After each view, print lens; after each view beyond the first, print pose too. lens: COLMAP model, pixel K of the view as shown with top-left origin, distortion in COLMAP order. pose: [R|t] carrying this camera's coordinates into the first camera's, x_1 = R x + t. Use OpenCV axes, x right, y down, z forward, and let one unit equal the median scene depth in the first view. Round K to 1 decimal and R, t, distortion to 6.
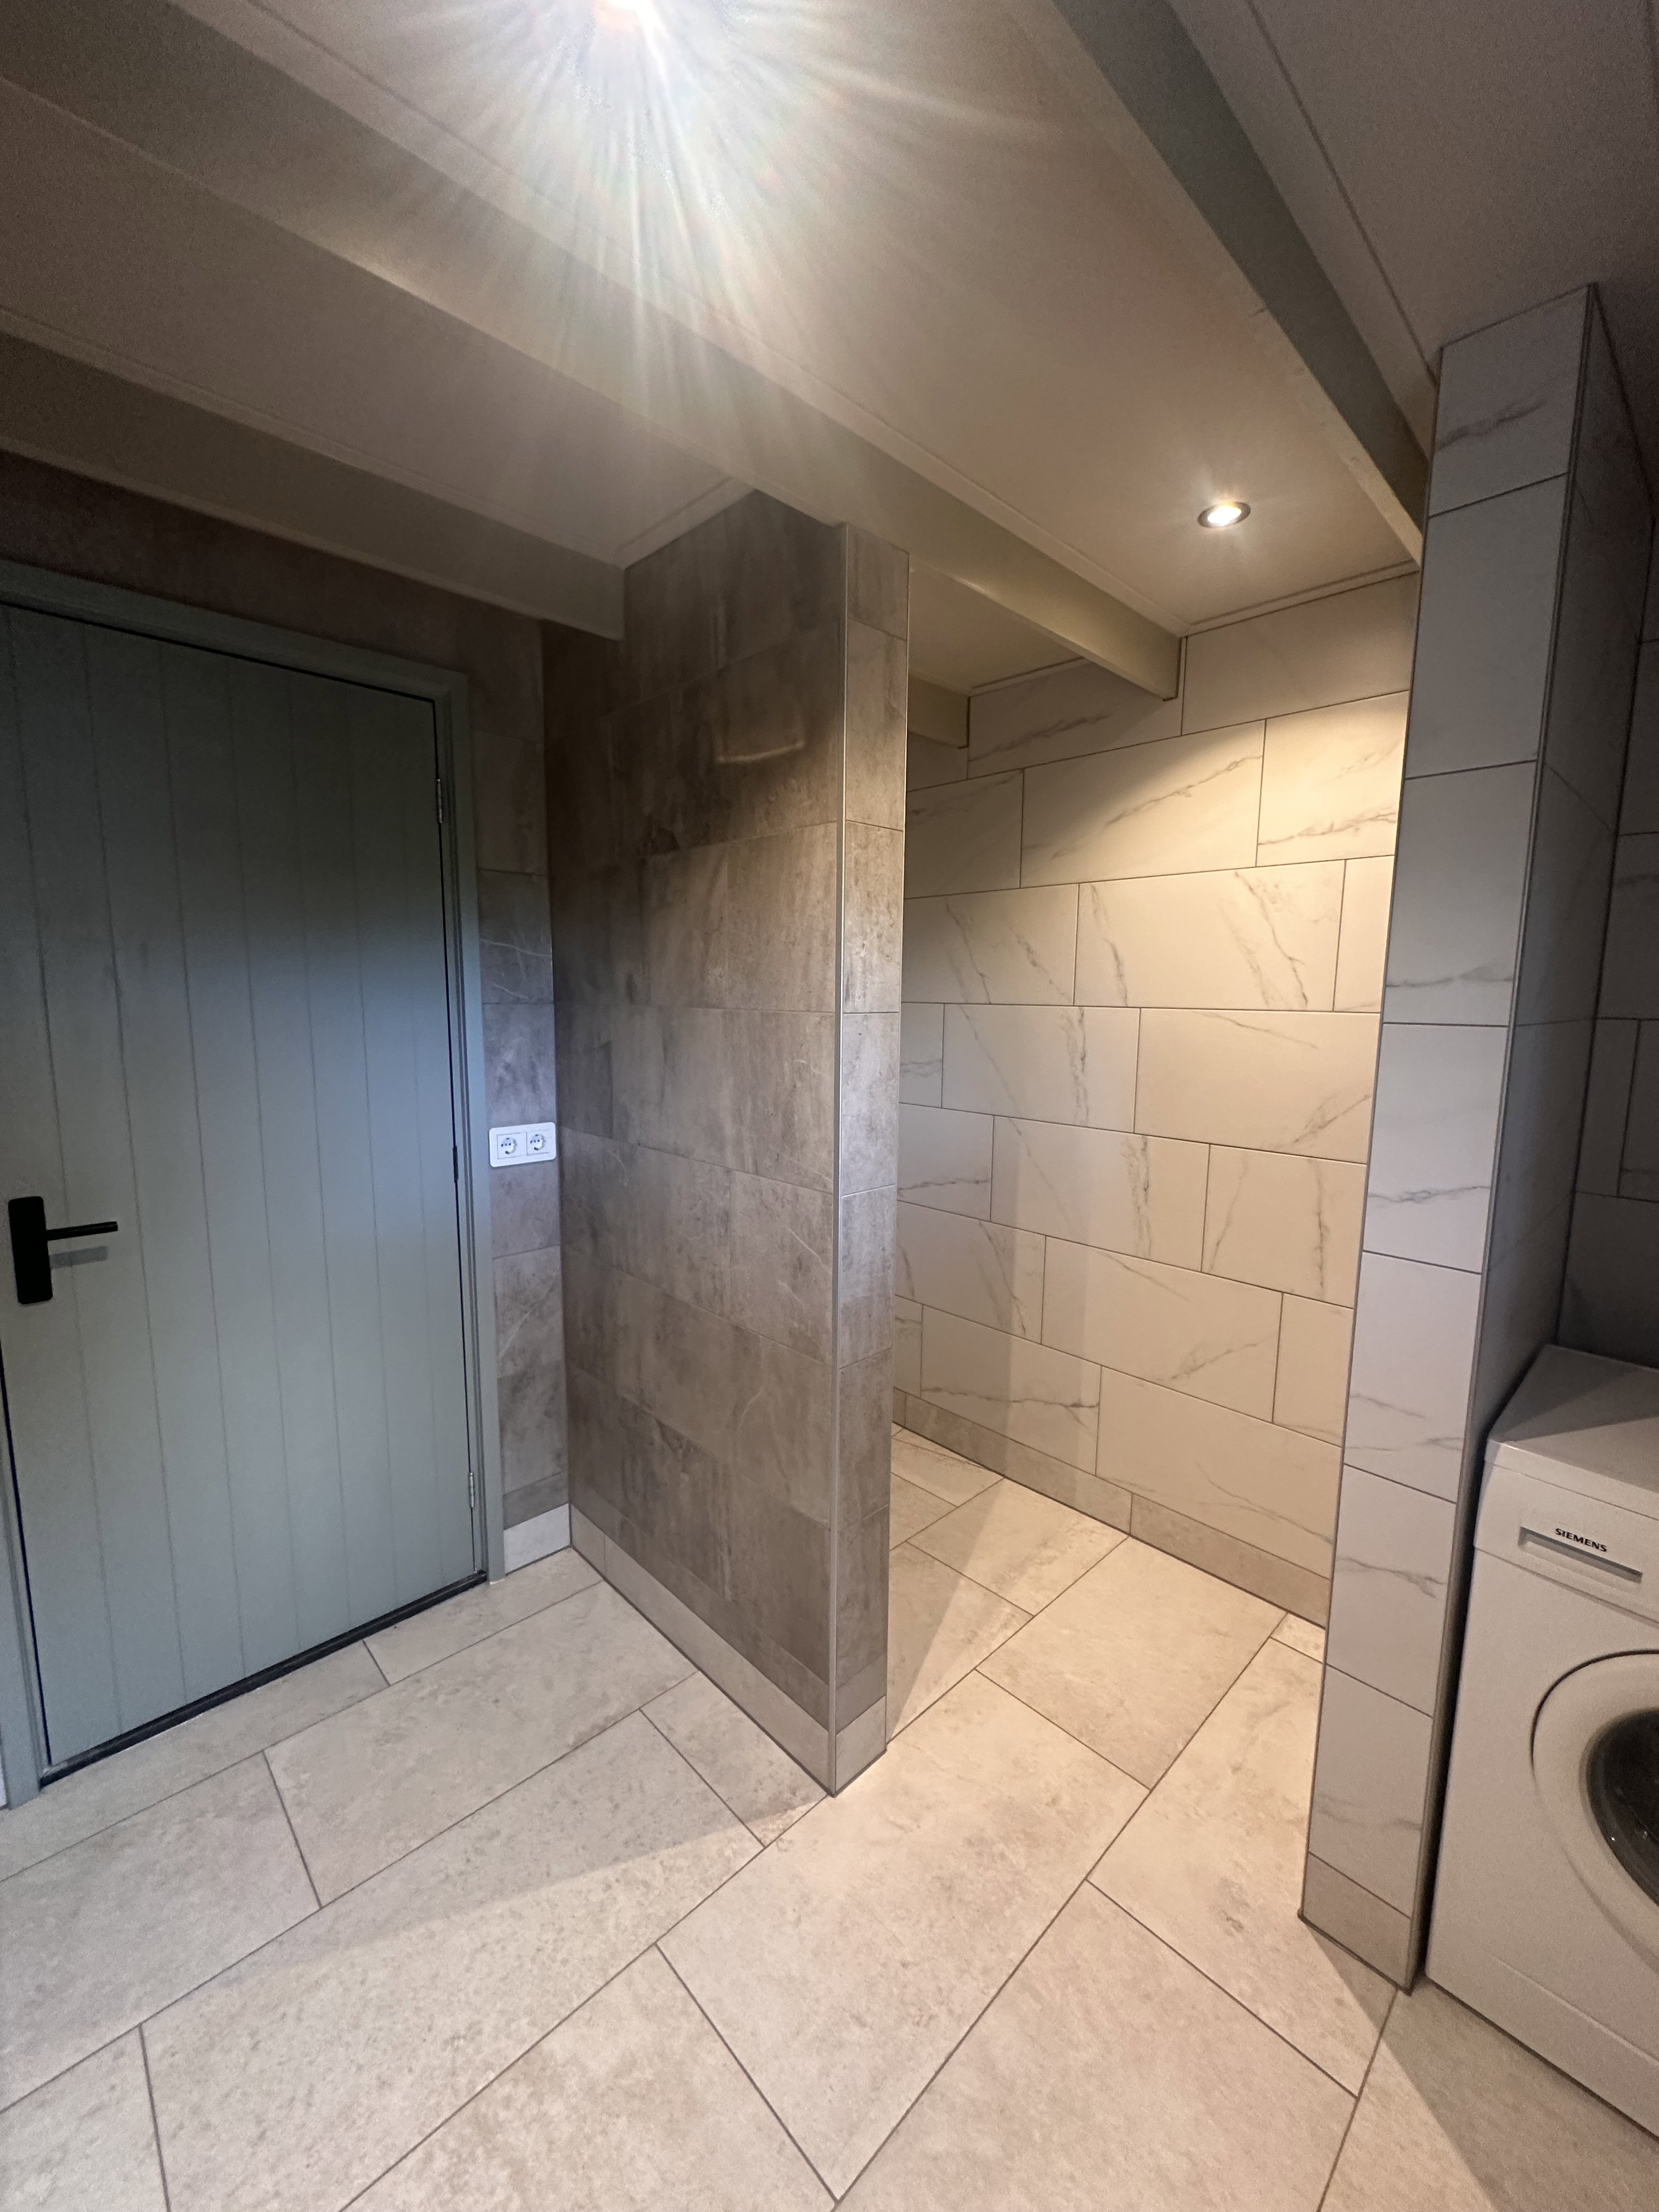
lens RADIAL K [[873.5, 0, 820.5], [0, 873.5, 1101.5], [0, 0, 1]] dist [-0.003969, 0.000221]
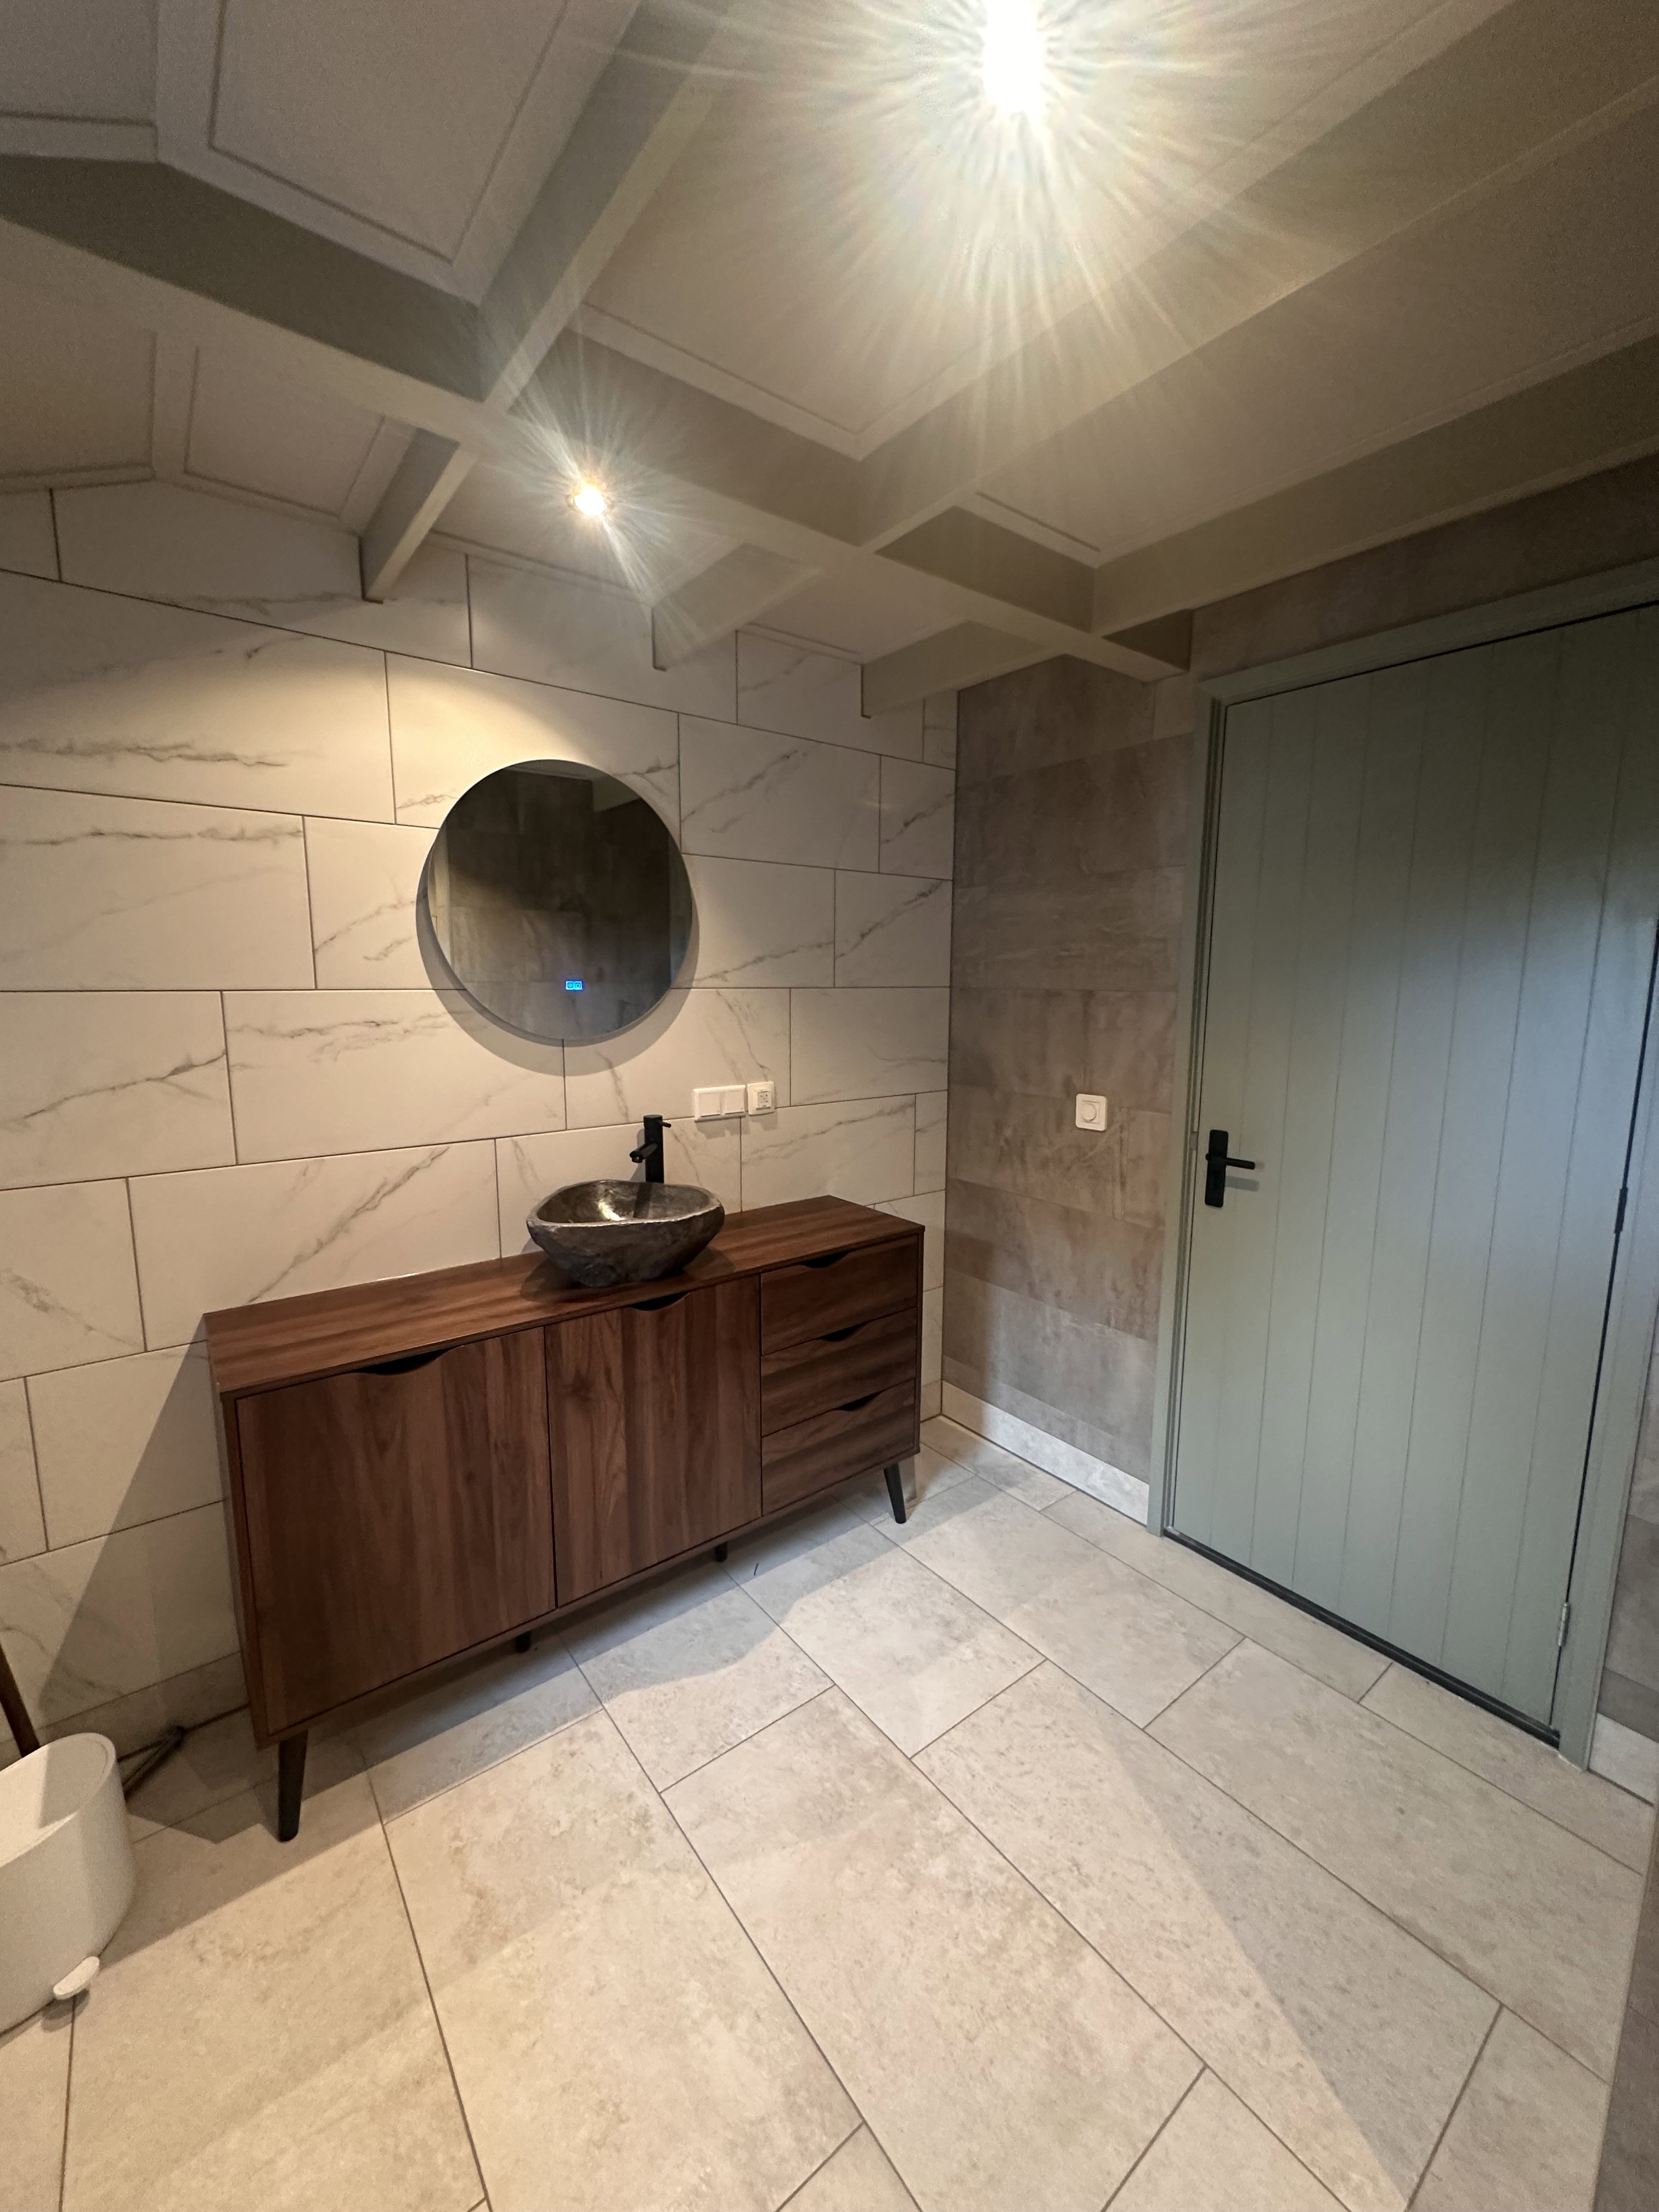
lens RADIAL K [[873.5, 0, 836.3], [0, 873.5, 1101.2], [0, 0, 1]] dist [-0.003969, 0.000221]
pose [[-0.095236, 0.129501, -0.986995, 0.539736], [-0.131947, 0.981111, 0.141460, -0.054112], [0.986671, 0.143703, -0.076350, 0.519373]]
